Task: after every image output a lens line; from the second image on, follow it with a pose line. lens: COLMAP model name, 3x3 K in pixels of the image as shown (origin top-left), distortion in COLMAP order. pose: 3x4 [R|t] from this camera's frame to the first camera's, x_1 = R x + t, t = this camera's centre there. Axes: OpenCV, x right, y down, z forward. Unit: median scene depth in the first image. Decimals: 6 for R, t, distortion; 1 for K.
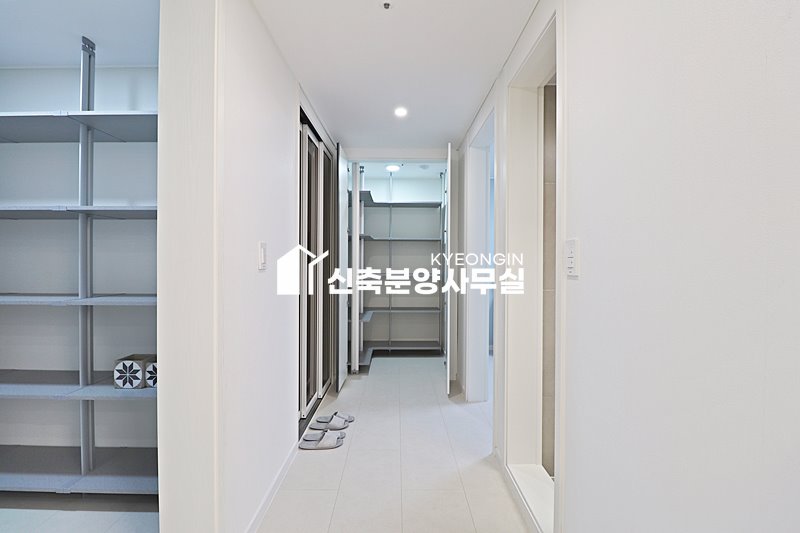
lens RADIAL K [[371.8, 0, 402.7], [0, 371.8, 263.8], [0, 0, 1]] dist [0.000985, -0.010755]
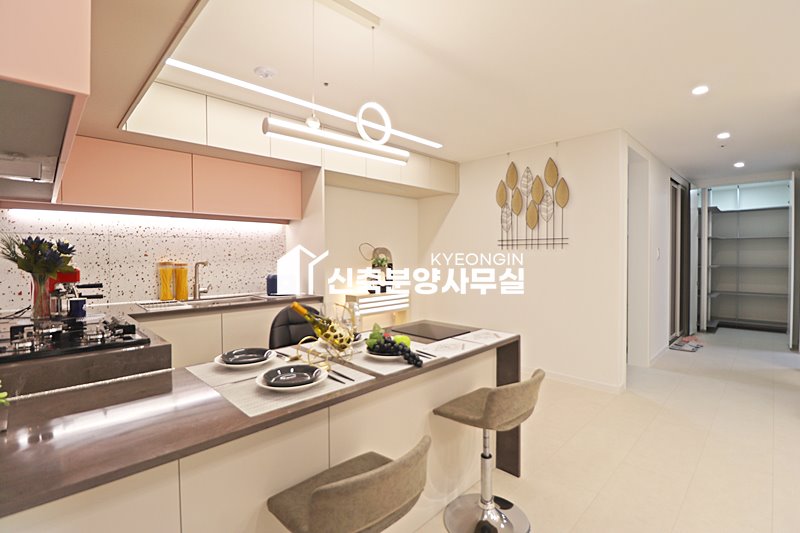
lens RADIAL K [[371.8, 0, 402.7], [0, 371.8, 263.8], [0, 0, 1]] dist [0.000985, -0.010755]
pose [[0.695710, 0.004053, -0.718312, 0.094537], [0.005188, 0.999930, 0.010666, 0.004697], [0.718304, -0.011147, 0.695640, -0.866716]]
